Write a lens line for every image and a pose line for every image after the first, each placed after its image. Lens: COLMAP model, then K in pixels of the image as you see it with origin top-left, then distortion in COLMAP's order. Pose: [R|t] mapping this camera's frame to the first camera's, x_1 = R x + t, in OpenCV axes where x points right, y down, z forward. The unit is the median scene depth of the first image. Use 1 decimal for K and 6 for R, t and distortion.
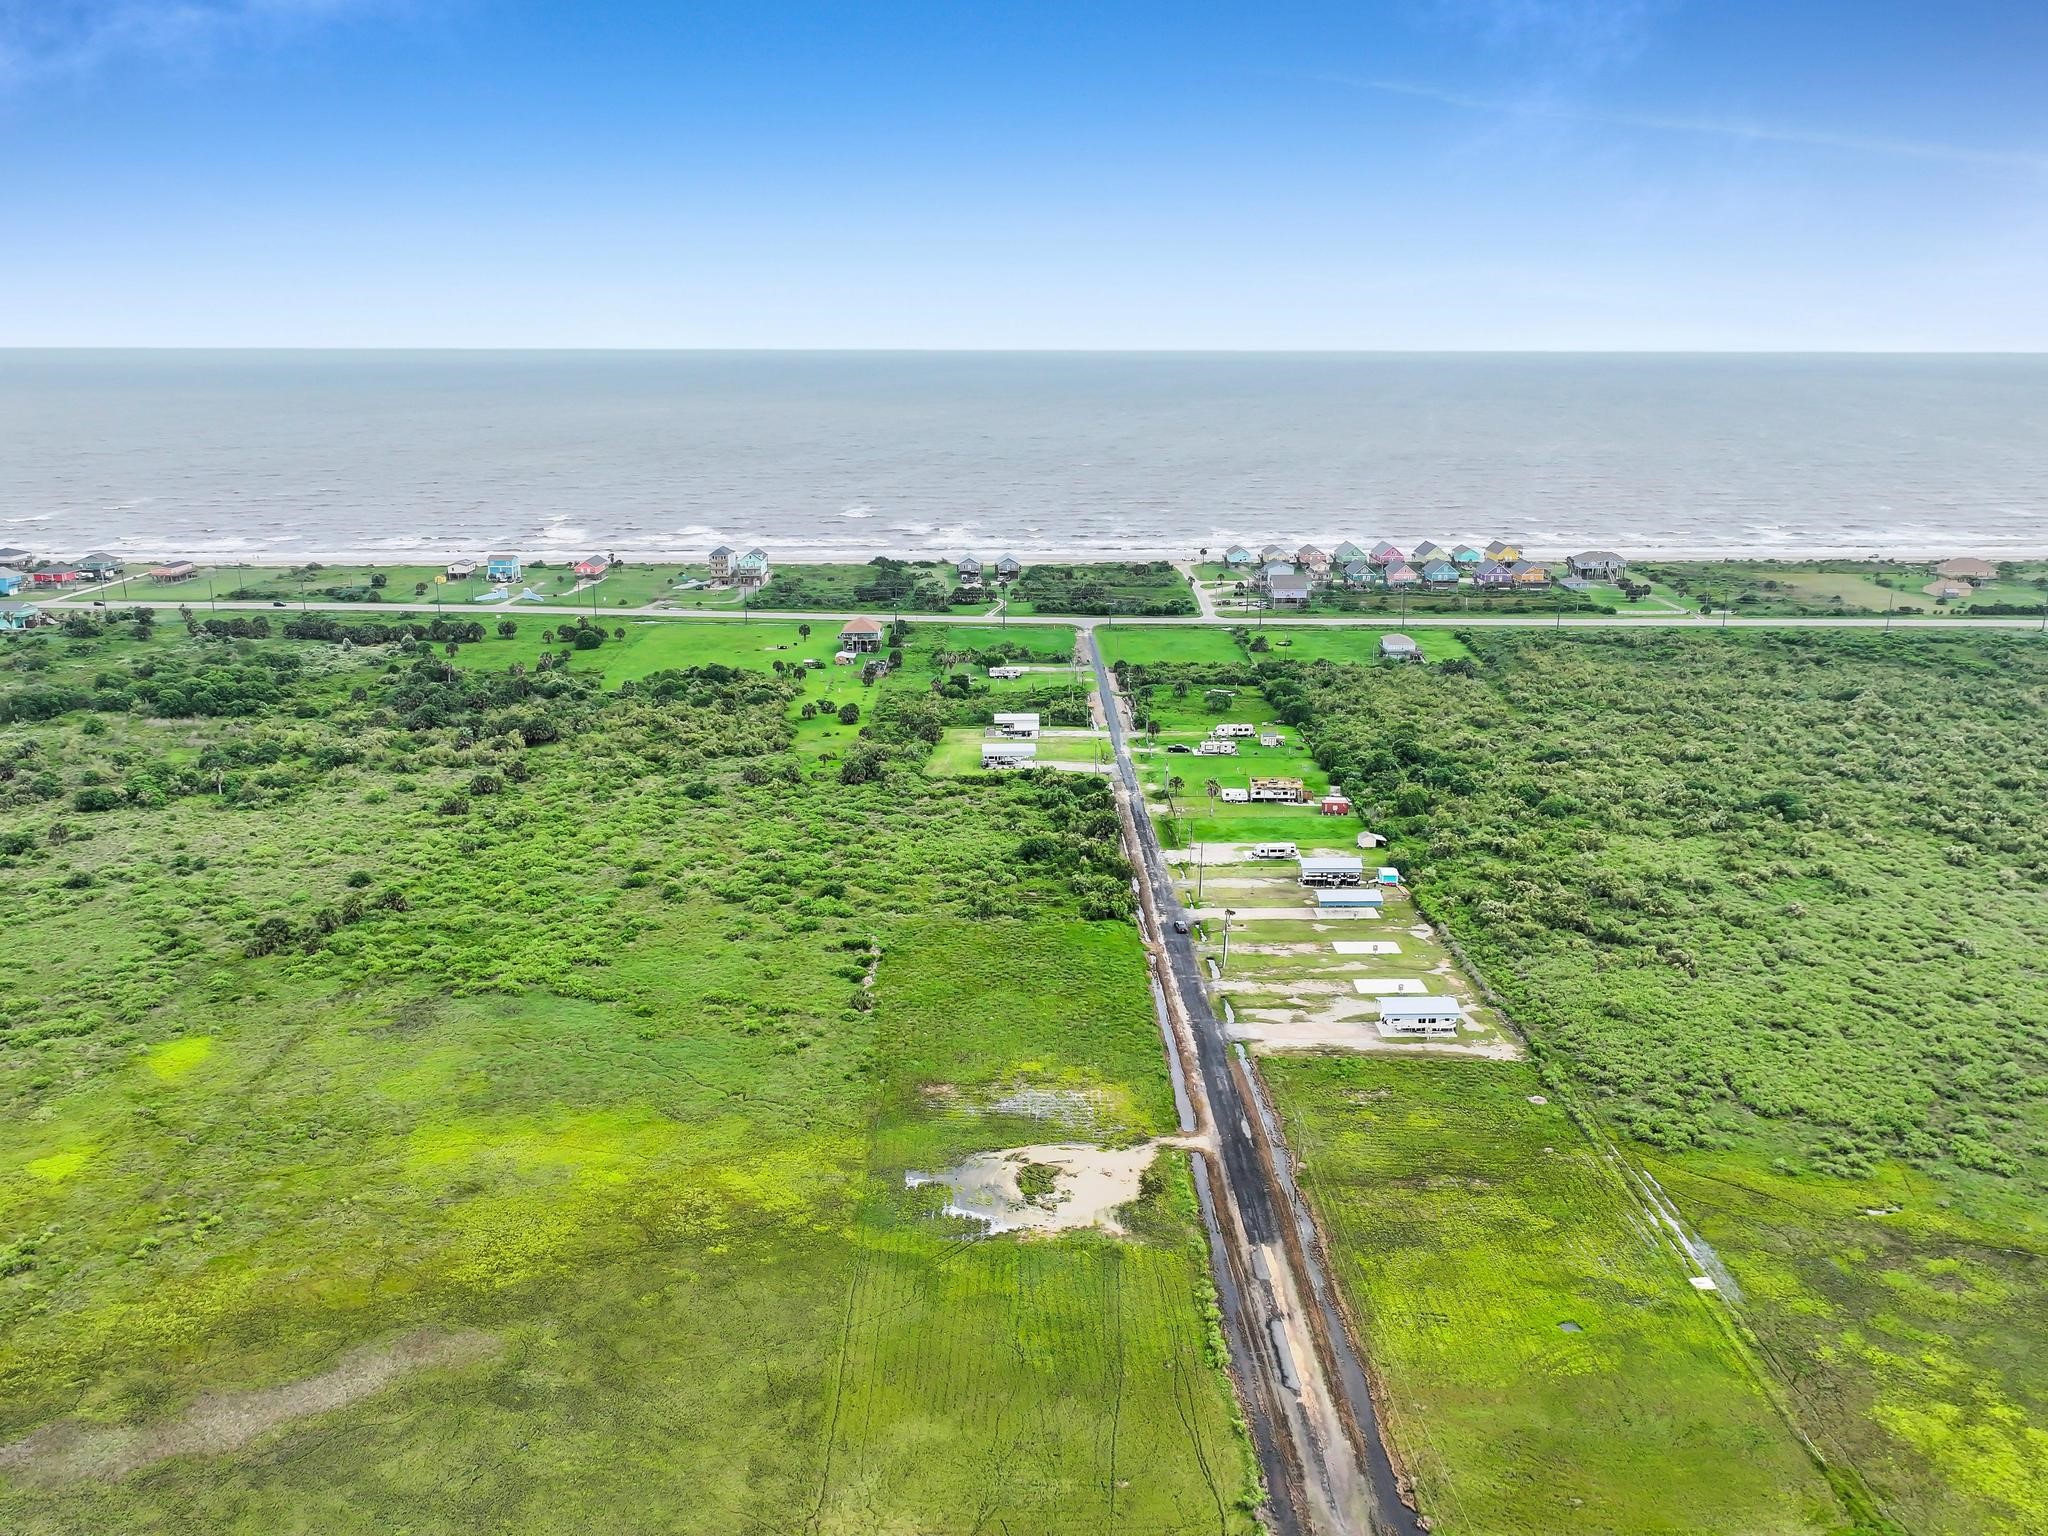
lens RADIAL K [[1621.8, 0, 1016.8], [0, 1621.8, 769.2], [0, 0, 1]] dist [0.003507, 0.001989]
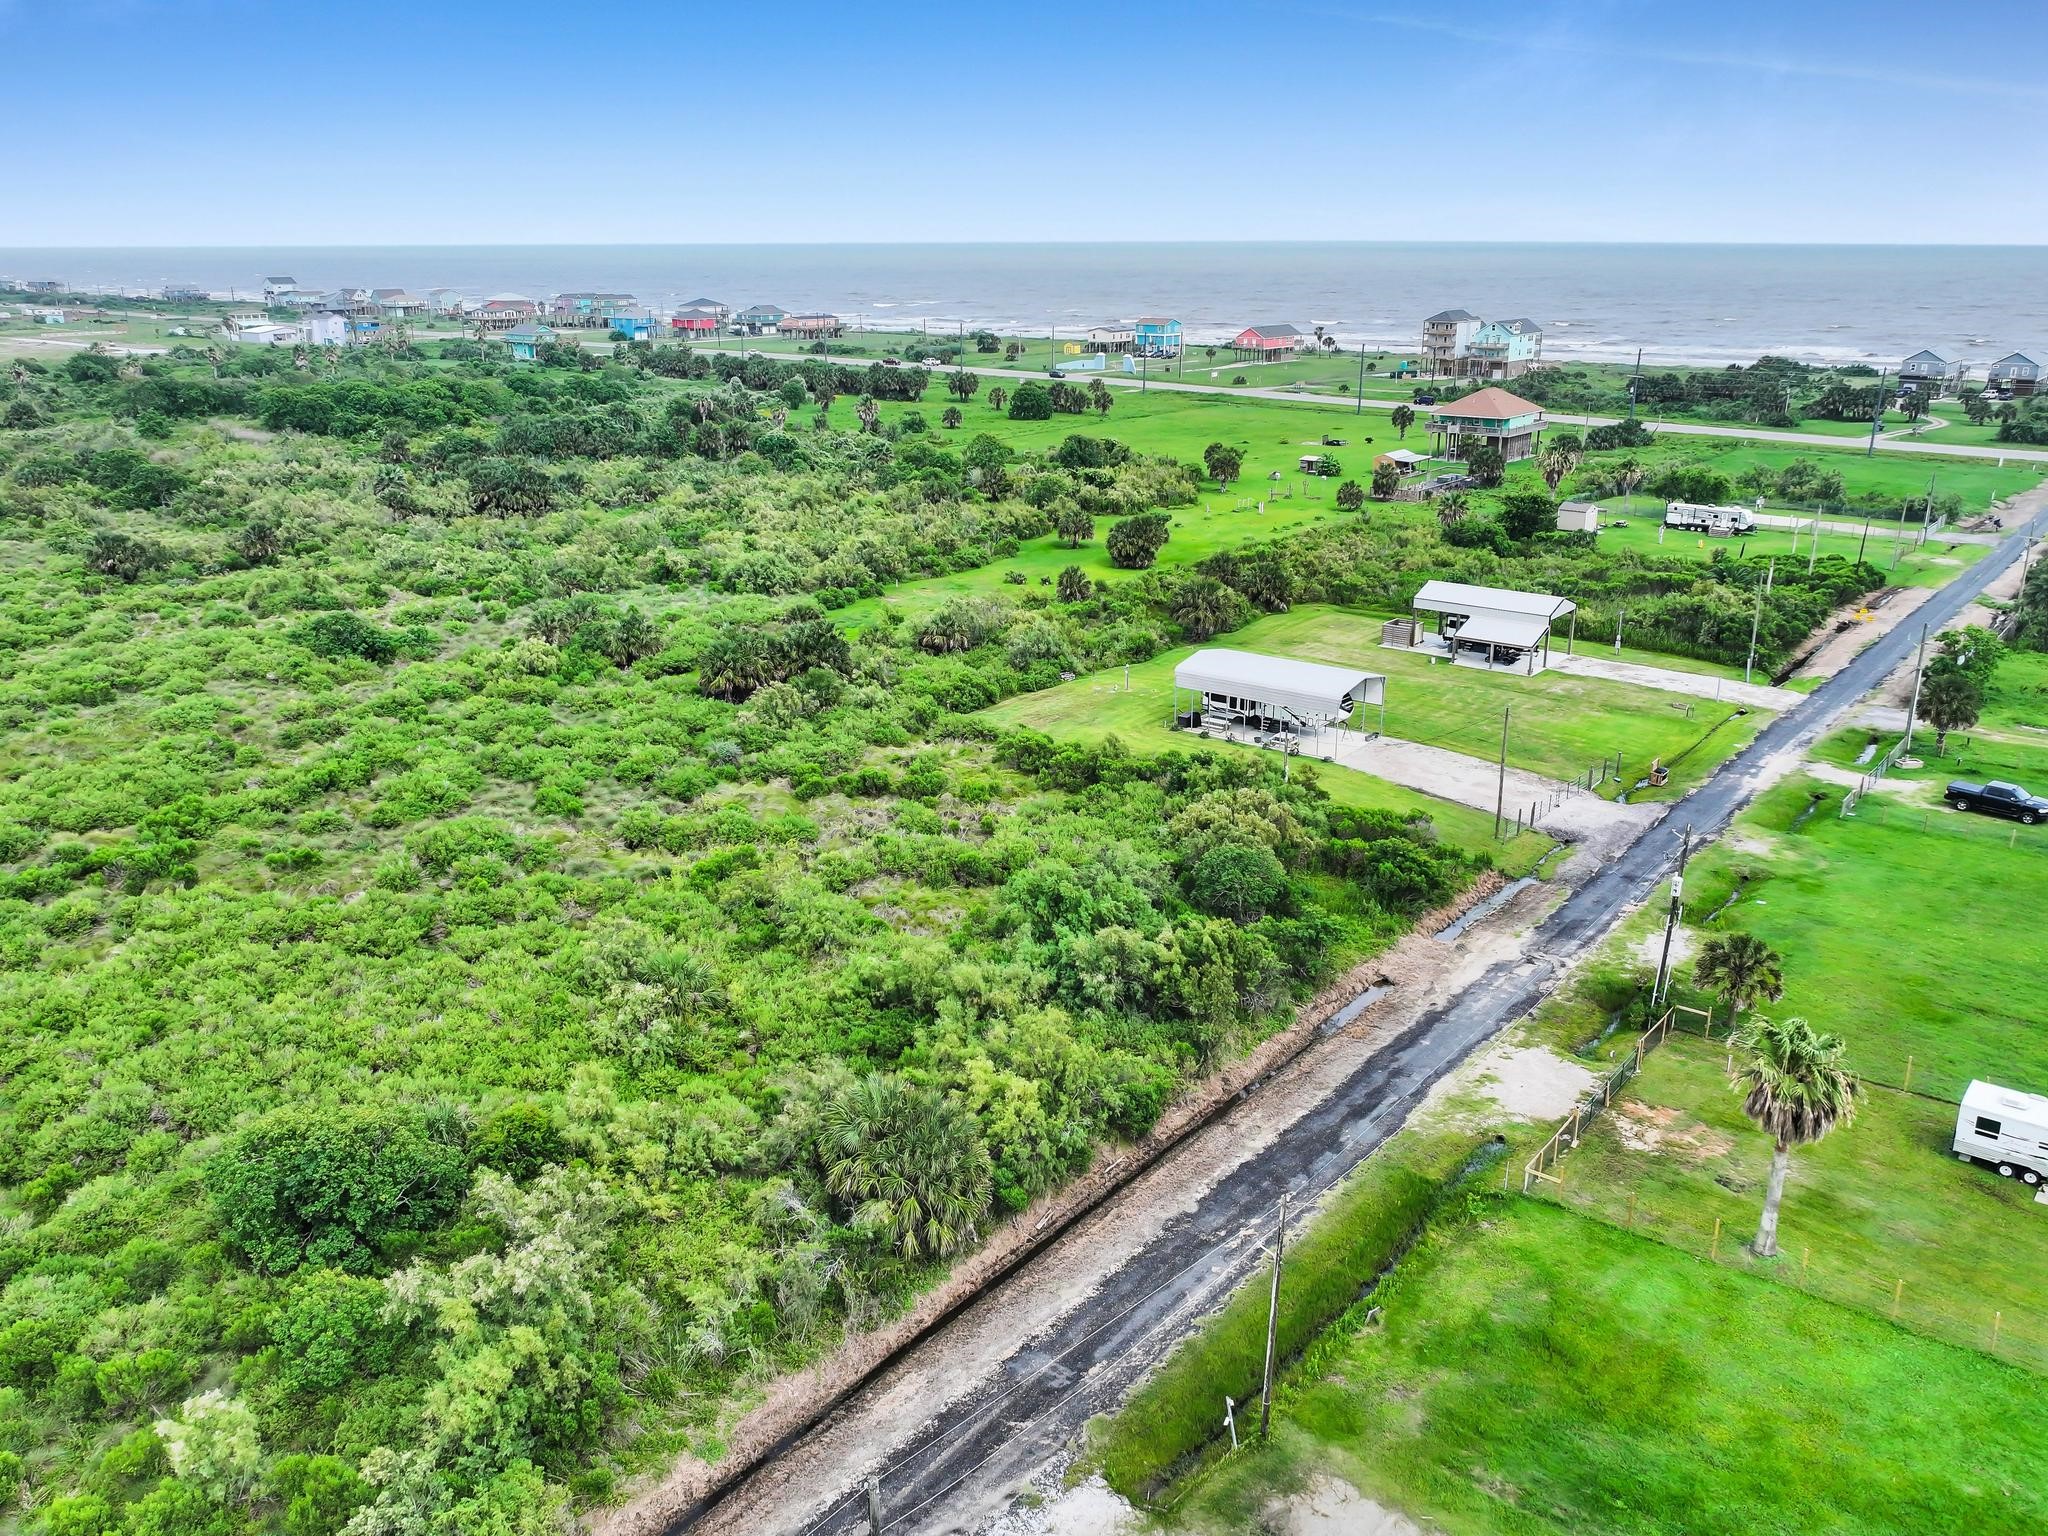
lens RADIAL K [[1621.8, 0, 1016.8], [0, 1621.8, 769.2], [0, 0, 1]] dist [0.003507, 0.001989]
pose [[0.779348, 0.194822, -0.595534, 0.139305], [-0.161405, 0.980780, 0.109627, -0.021733], [0.605446, 0.010684, 0.795815, 0.777386]]
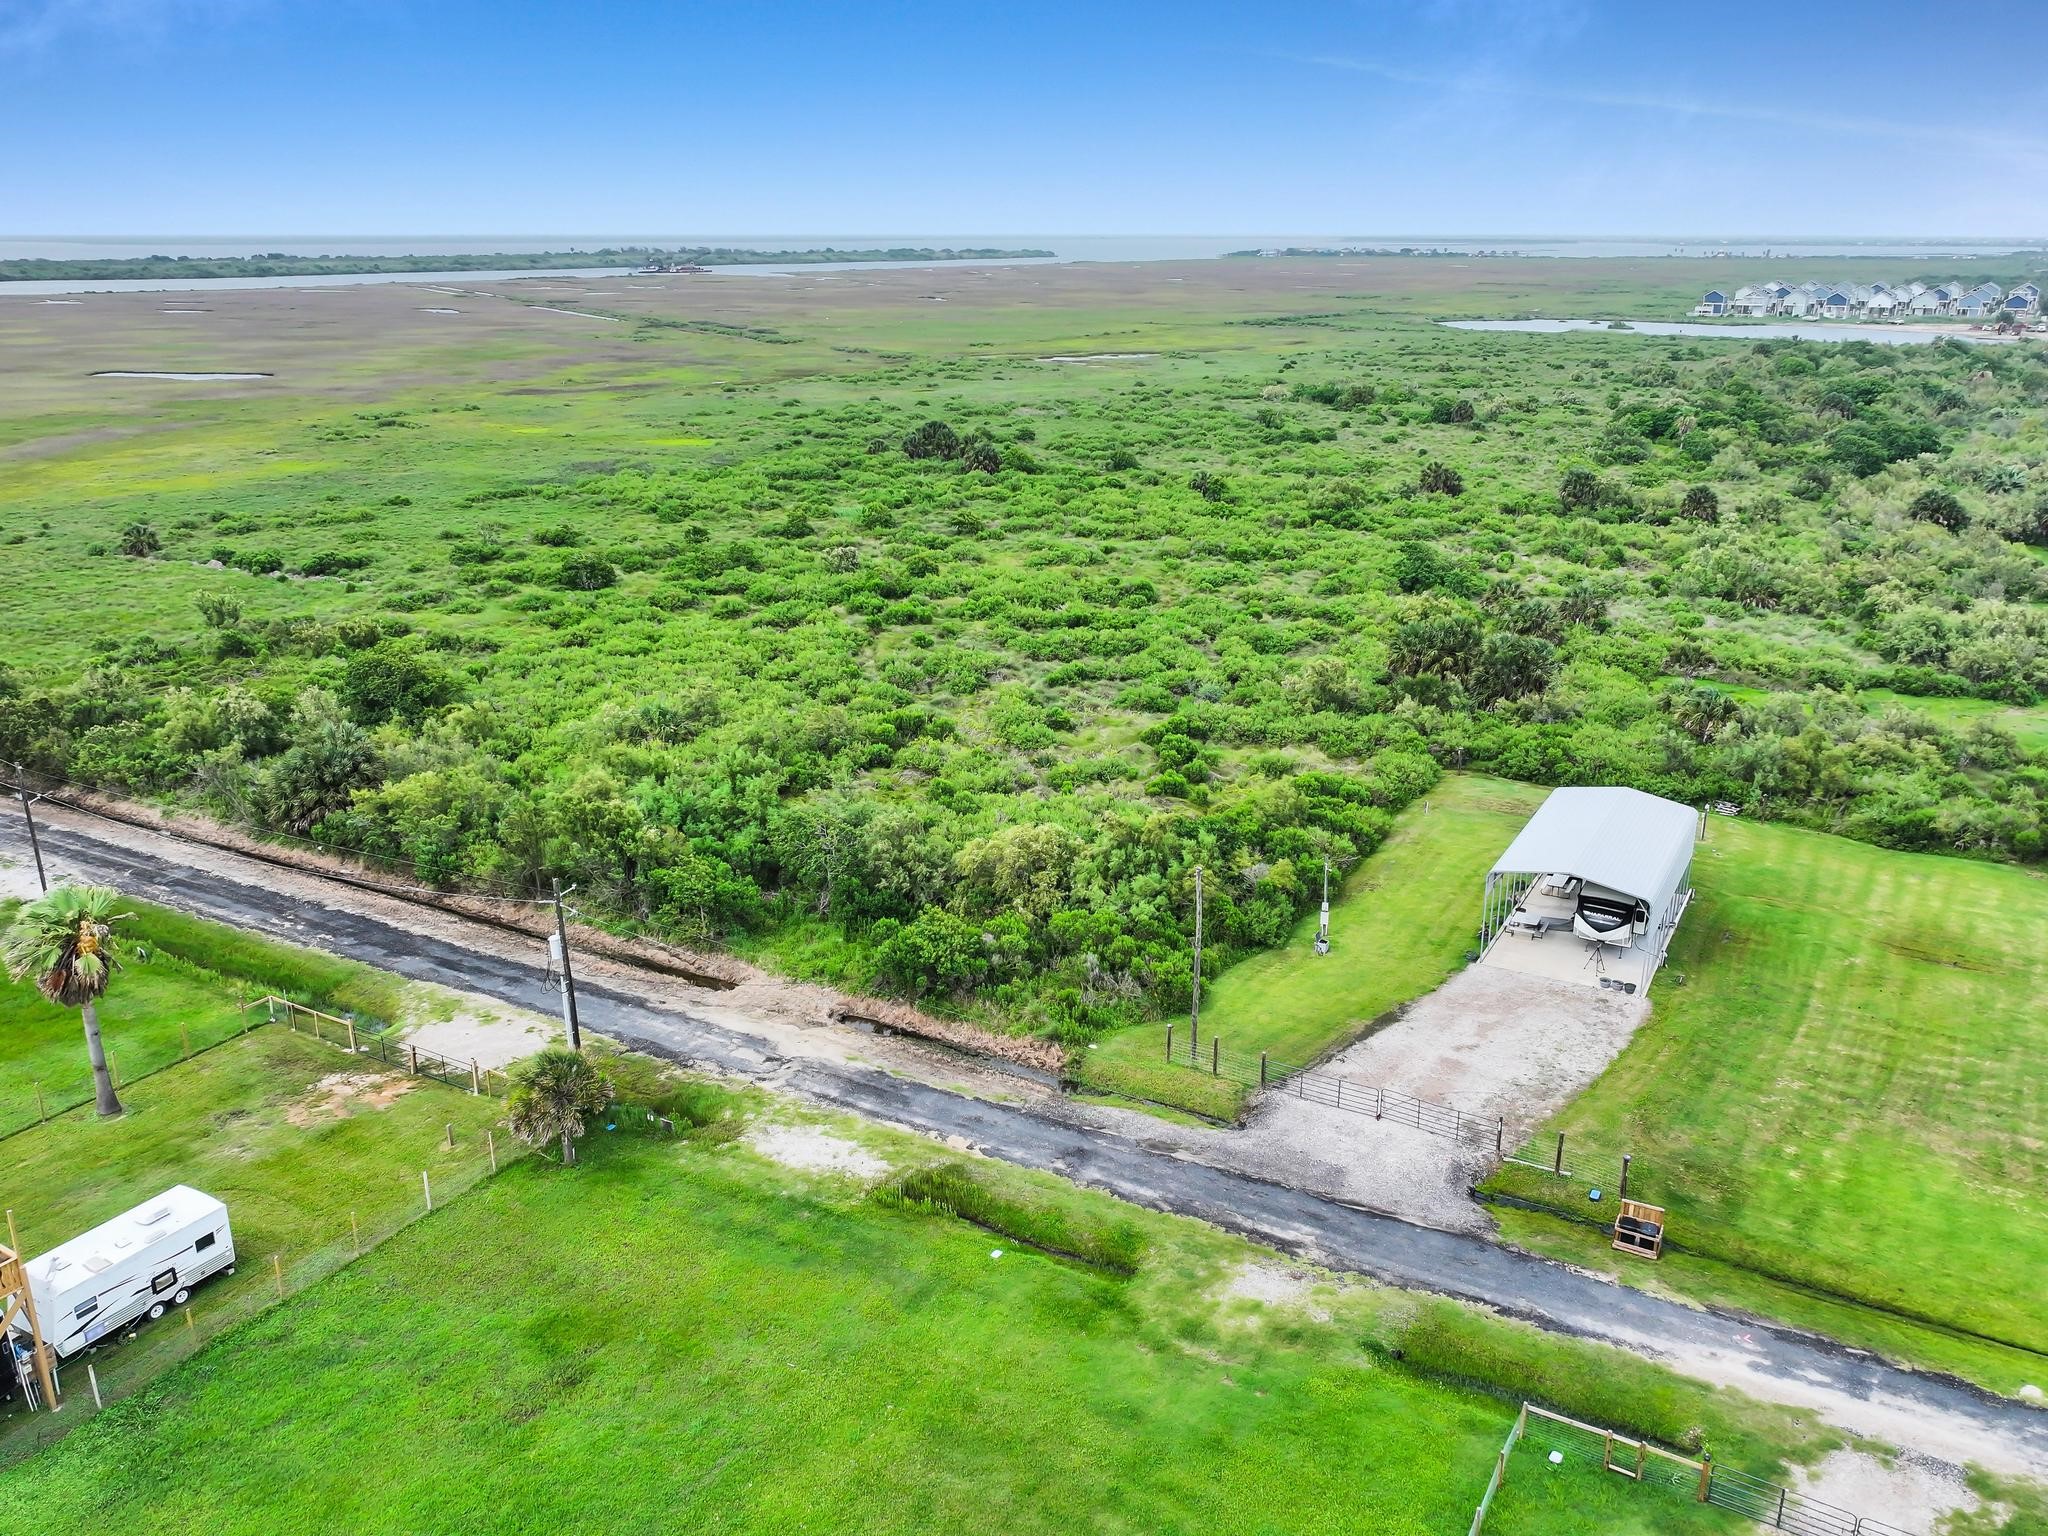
lens RADIAL K [[1621.8, 0, 1016.8], [0, 1621.8, 769.2], [0, 0, 1]] dist [0.003507, 0.001989]
pose [[-0.502807, 0.273501, -0.819989, 0.189524], [-0.222644, 0.875640, 0.428585, -0.090665], [0.835233, 0.398061, -0.379385, 1.058470]]
